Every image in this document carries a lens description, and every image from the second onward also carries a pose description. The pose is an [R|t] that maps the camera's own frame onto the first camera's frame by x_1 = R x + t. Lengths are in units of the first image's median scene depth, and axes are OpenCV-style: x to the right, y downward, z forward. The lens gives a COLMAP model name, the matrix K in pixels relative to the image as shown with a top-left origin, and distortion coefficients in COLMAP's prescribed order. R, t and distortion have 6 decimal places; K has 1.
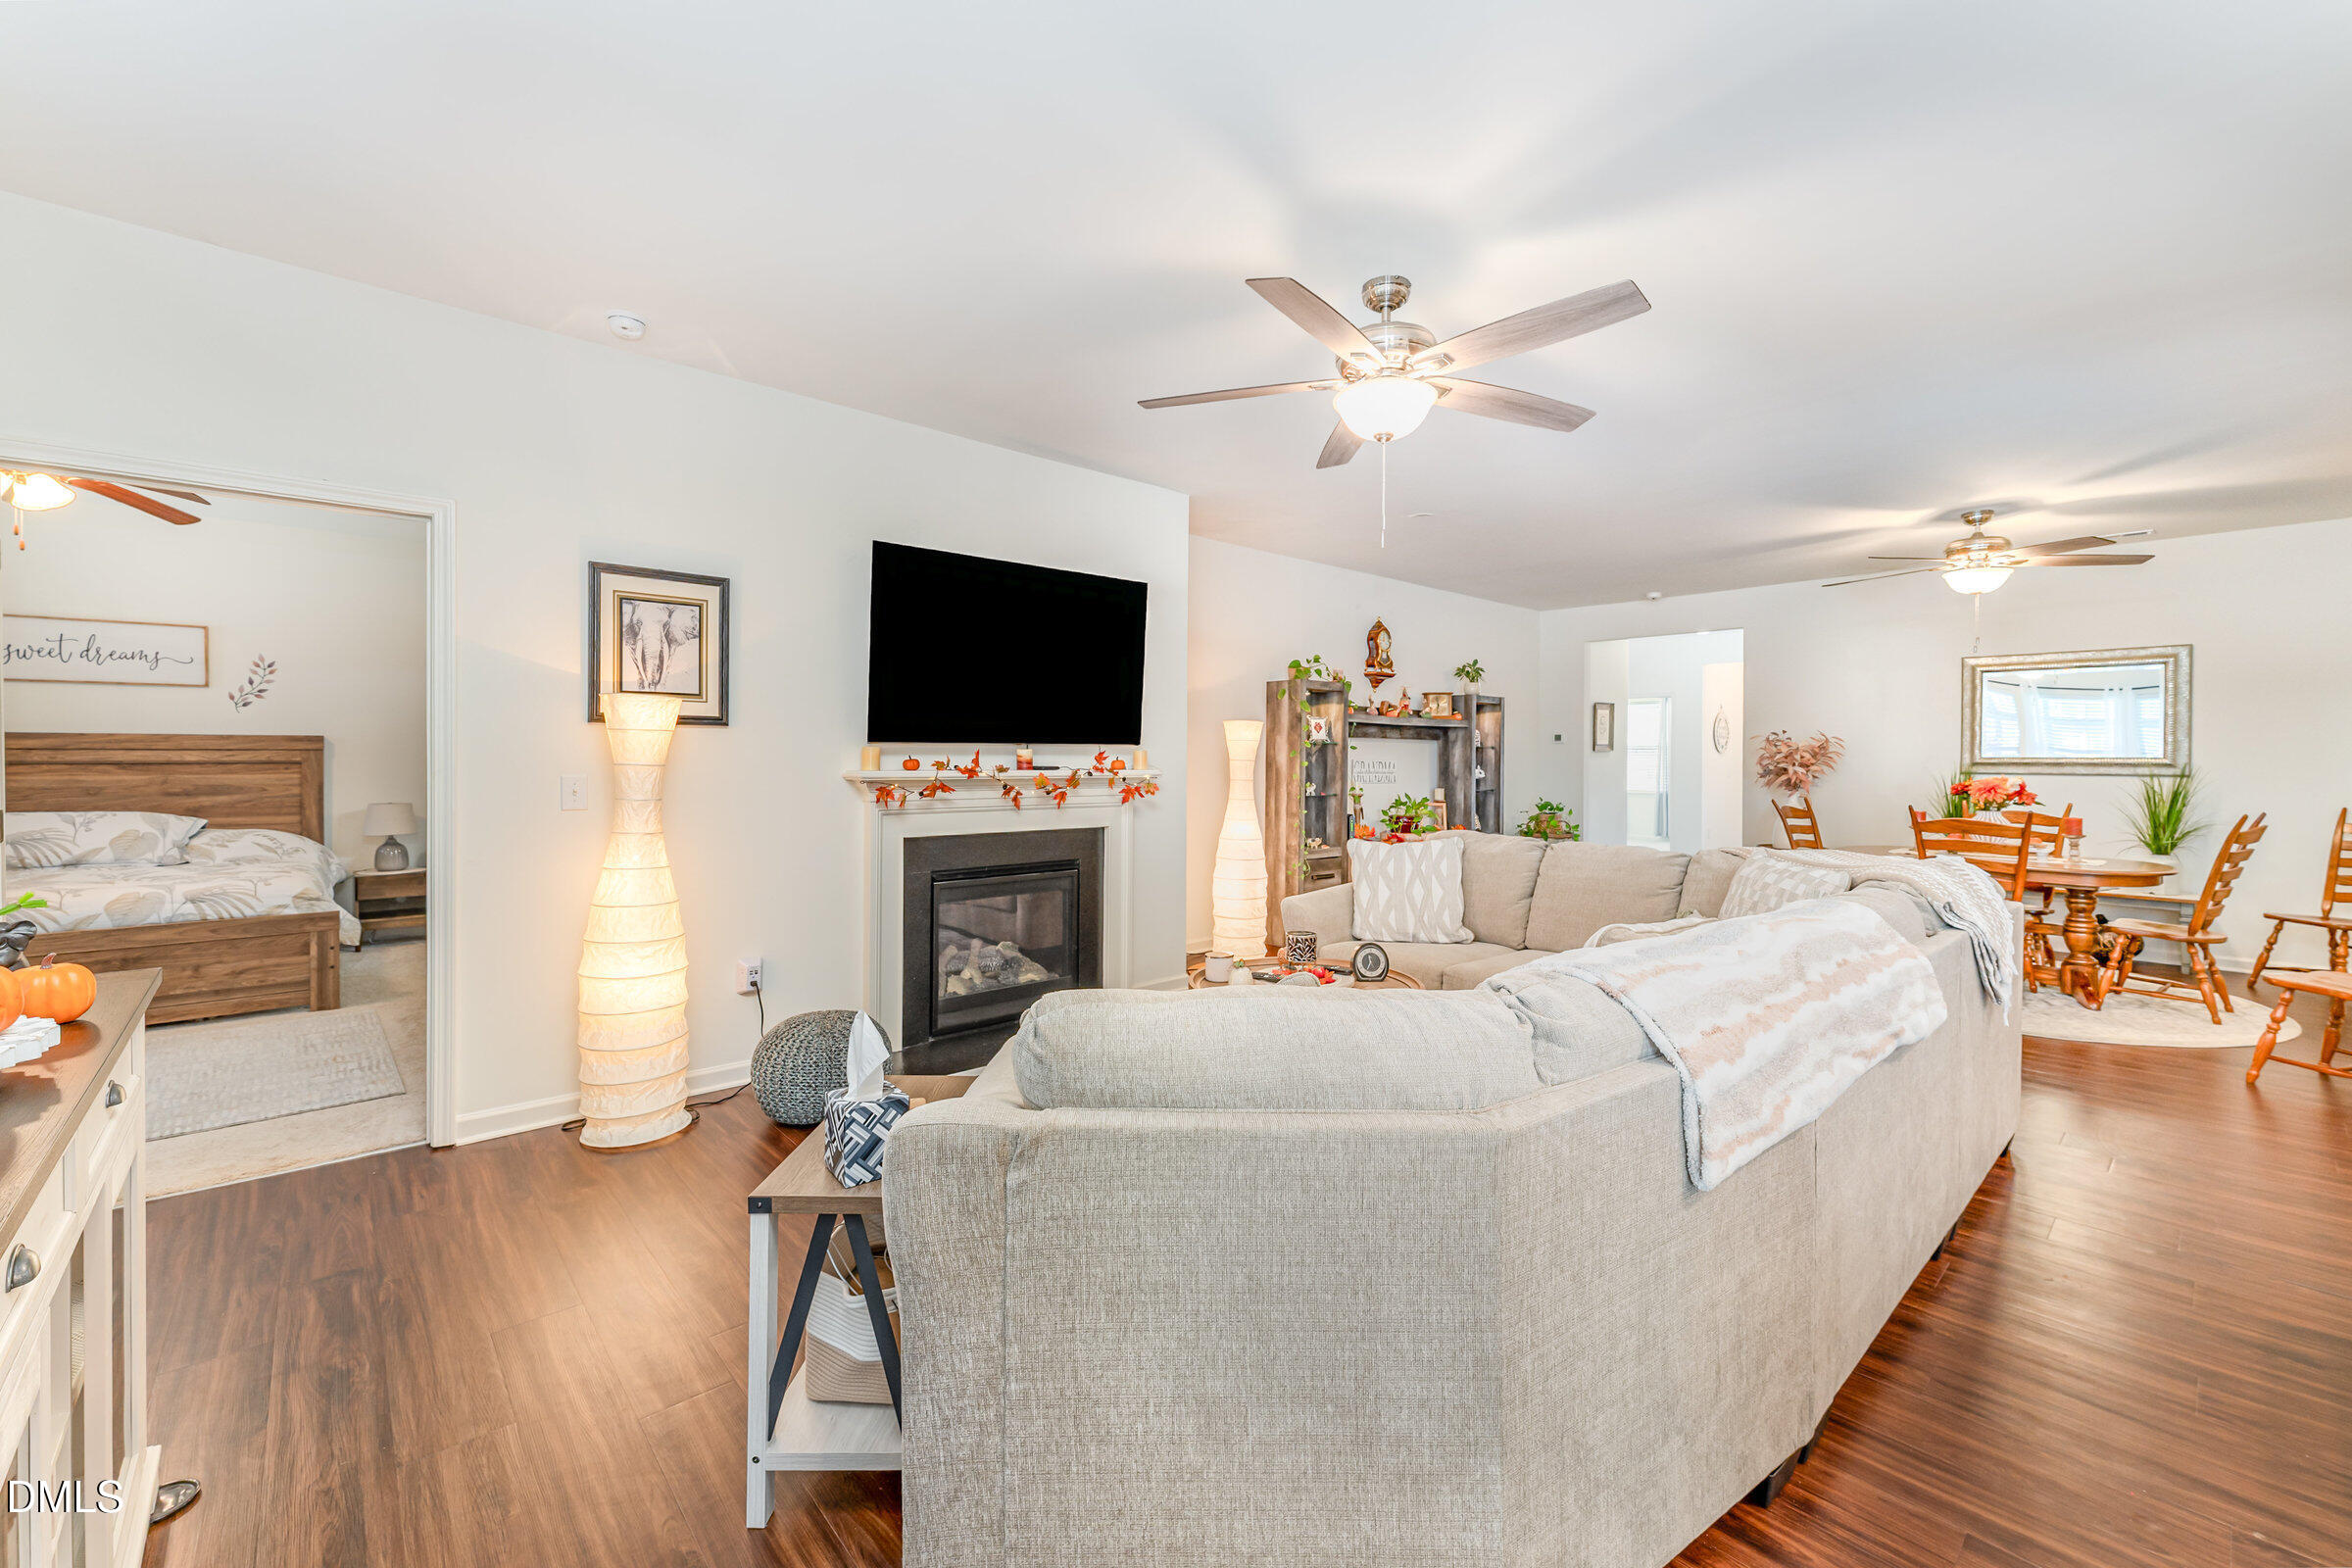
lens RADIAL K [[954.4, 0, 1186.9], [0, 954.4, 767.5], [0, 0, 1]] dist [0.001360, 0.000281]
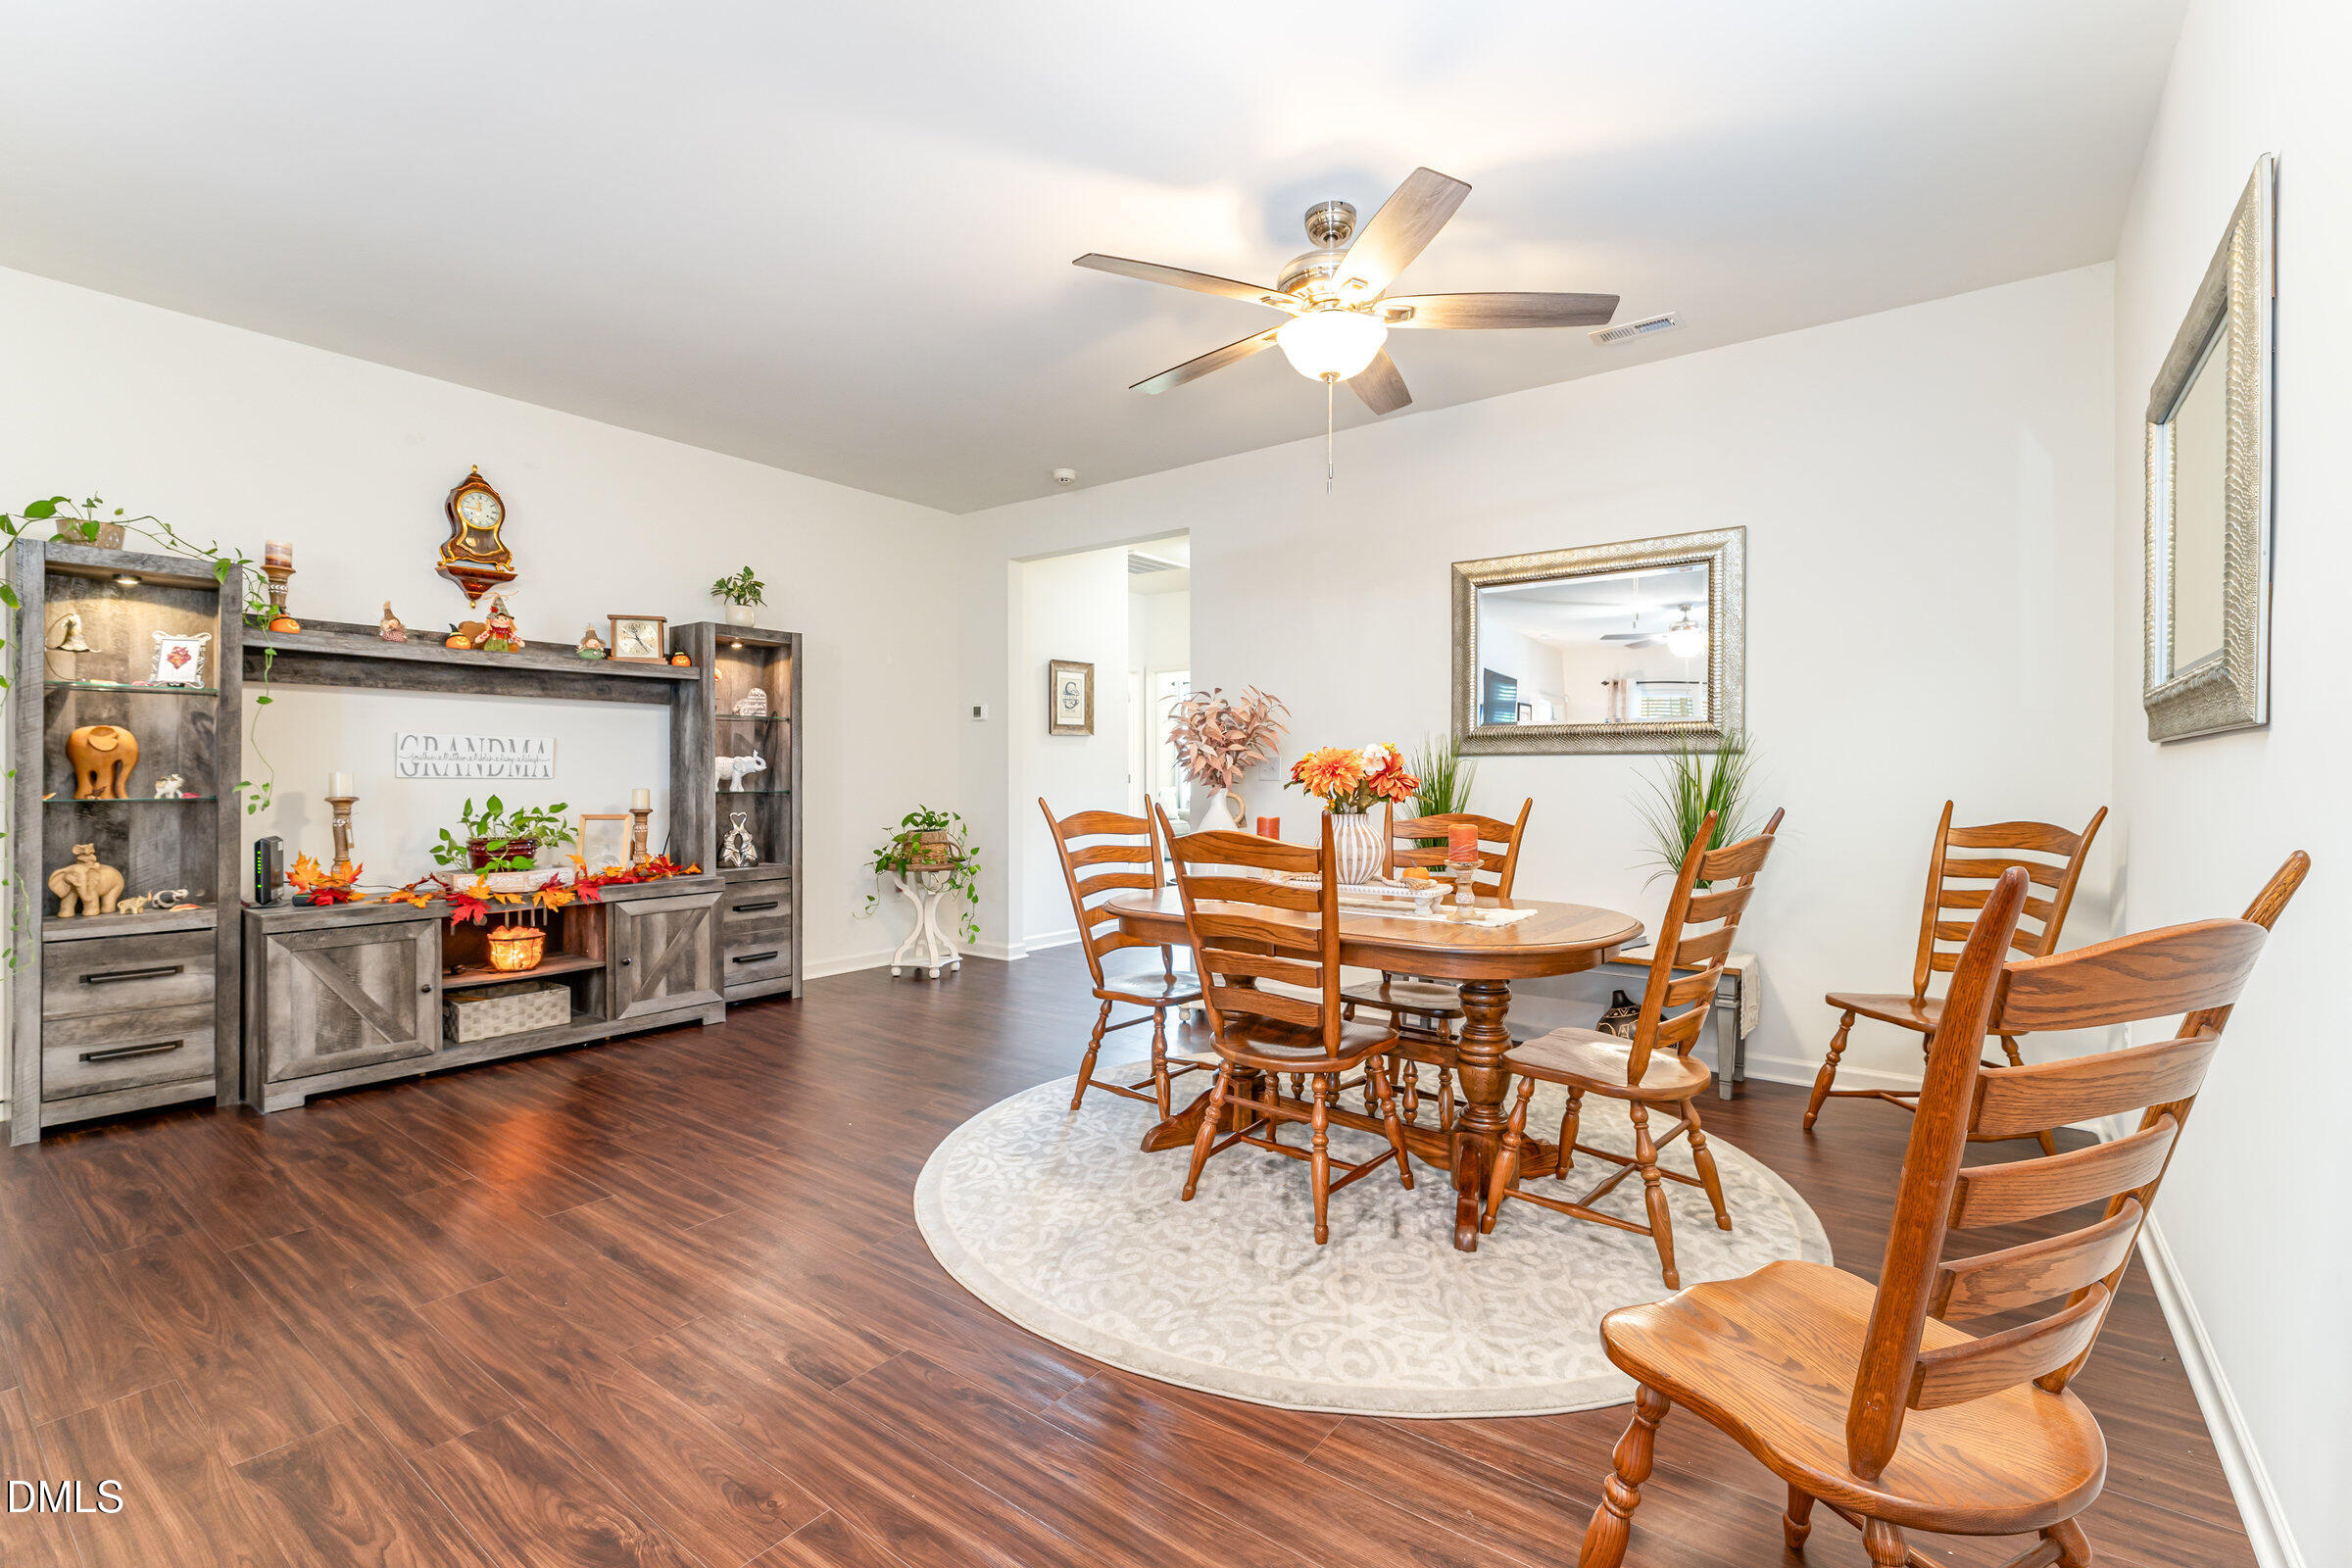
lens RADIAL K [[1044.9, 0, 1176.0], [0, 1044.9, 784.0], [0, 0, 1]] dist [0.002150, 0.000161]
pose [[0.982006, -0.004955, 0.188786, 1.006139], [0.004863, 0.999988, 0.000955, 0.044961], [-0.188788, -0.000019, 0.982018, 0.750492]]
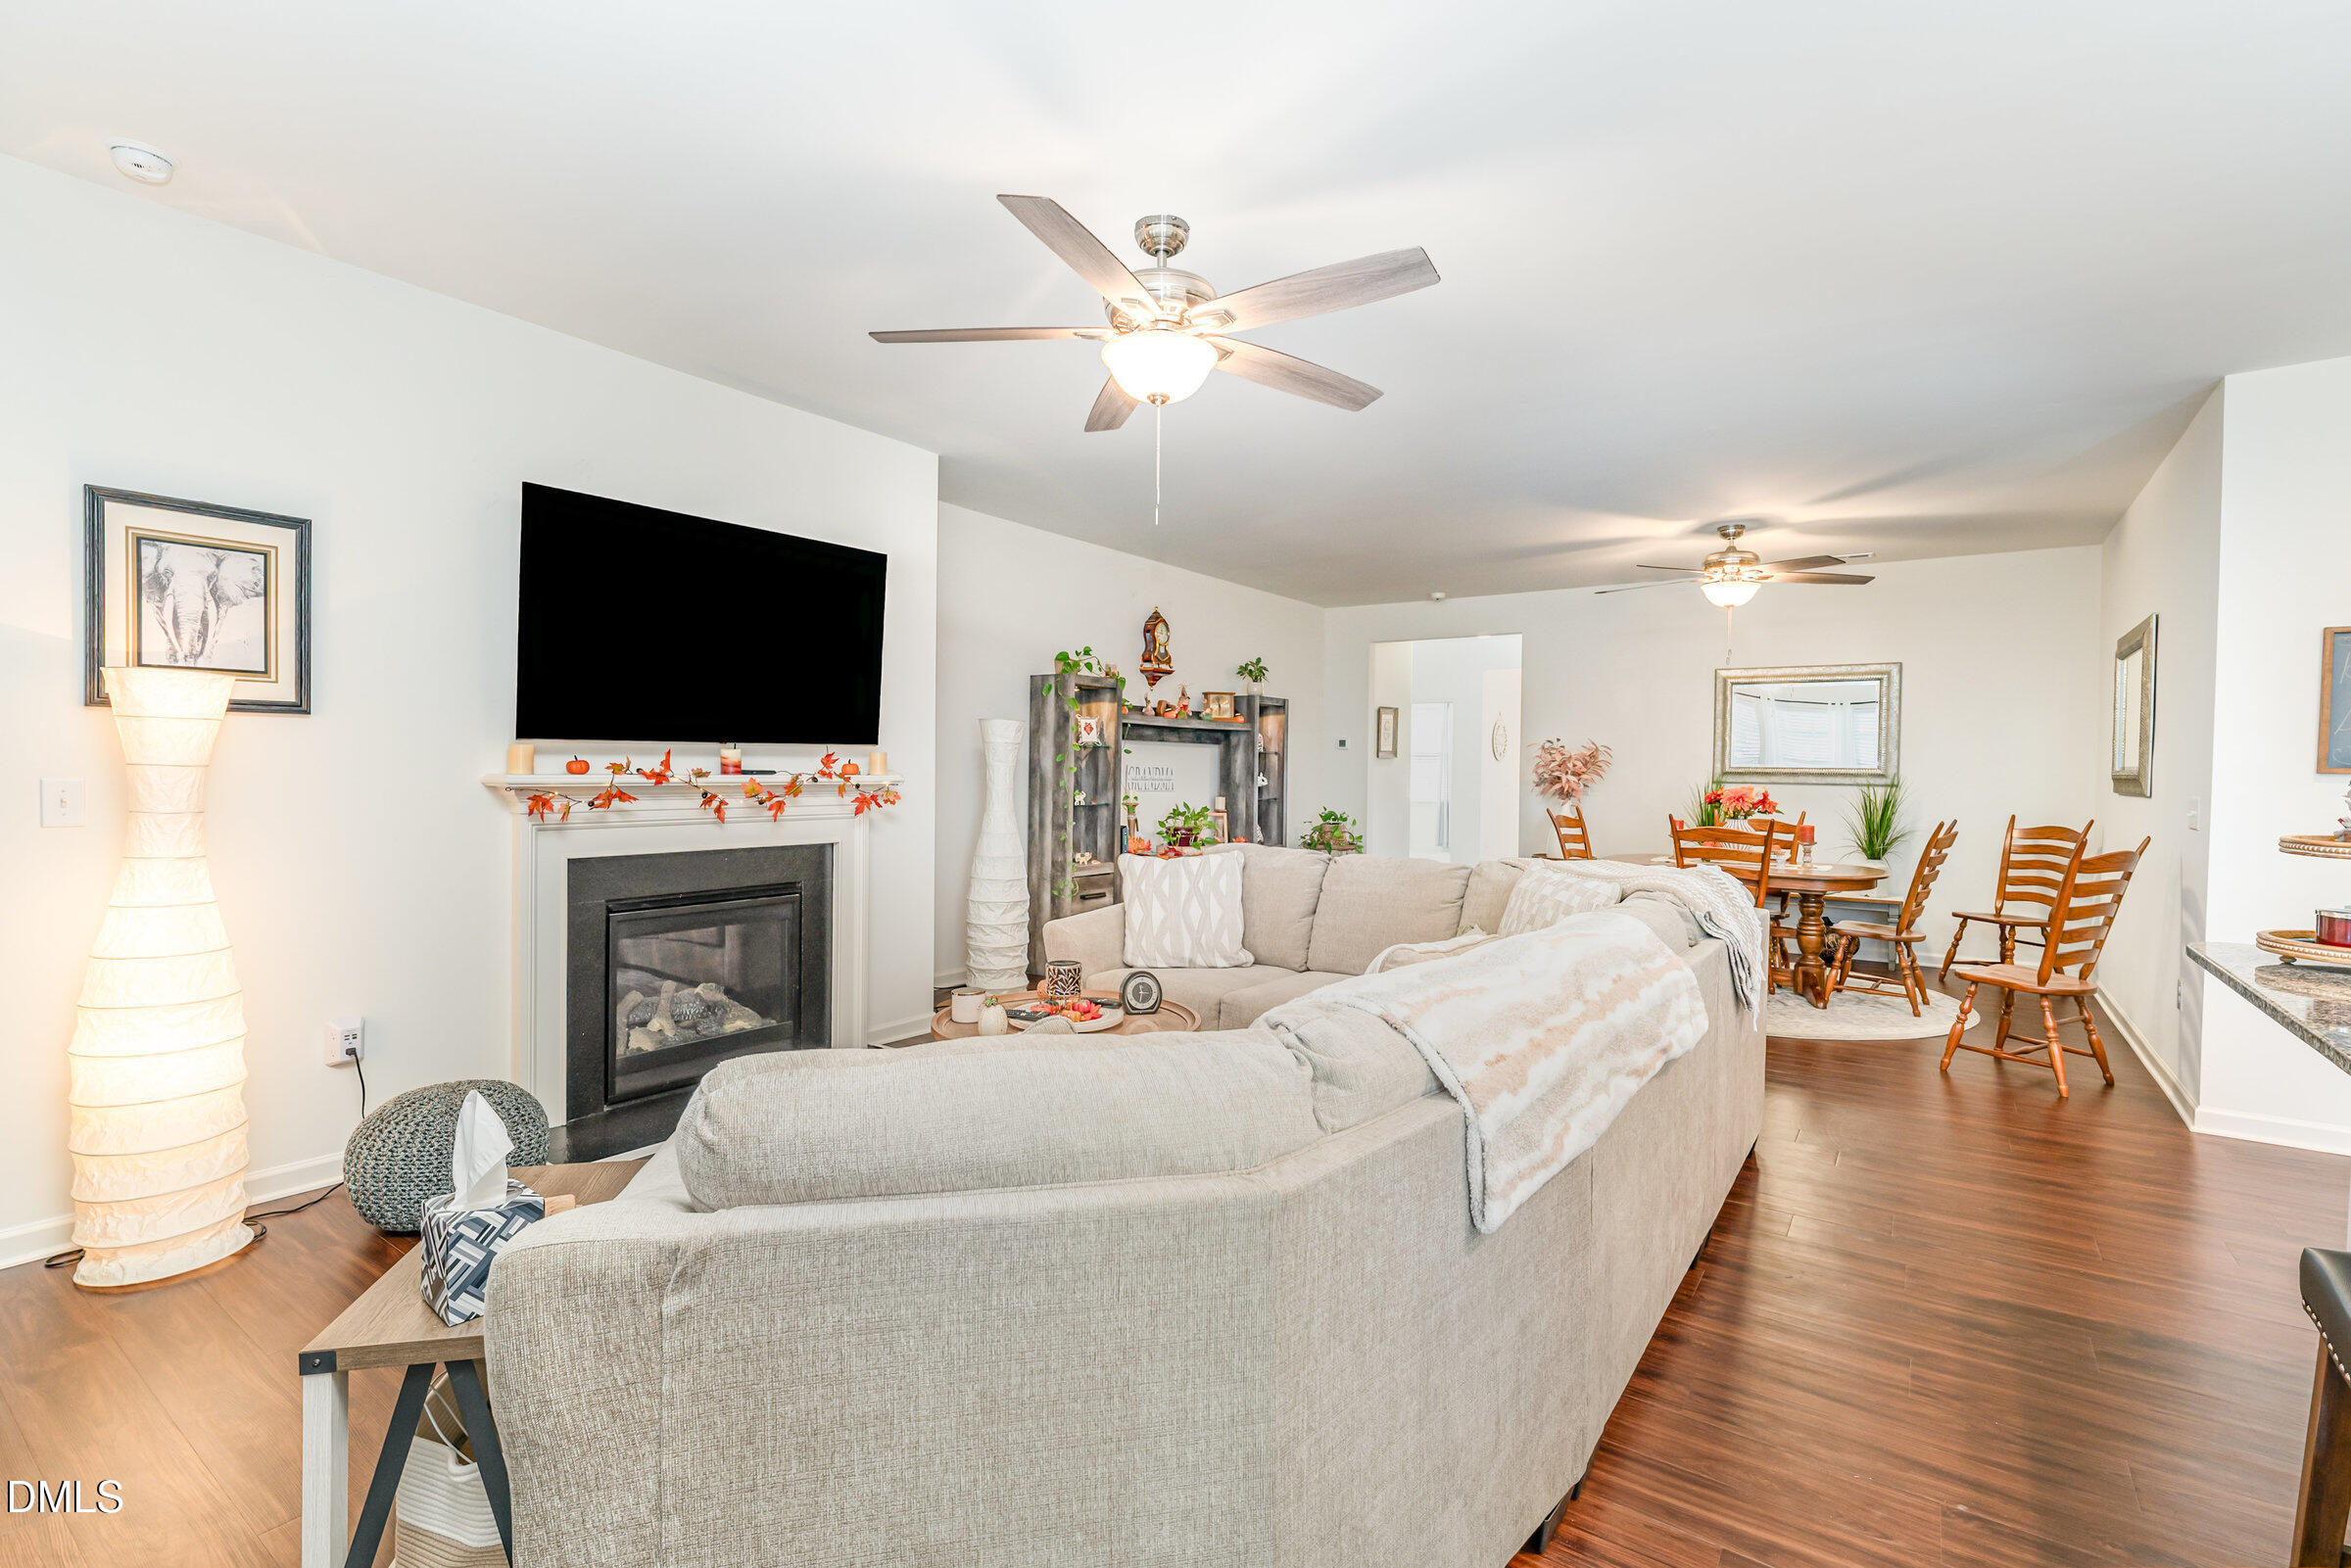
lens RADIAL K [[1059.7, 0, 1182.4], [0, 1059.7, 793.5], [0, 0, 1]] dist [-0.000704, -0.000260]
pose [[0.975657, 0.001129, 0.219300, 0.012384], [-0.005333, 0.999813, 0.018582, -0.000234], [-0.219238, -0.019299, 0.975481, 0.031199]]
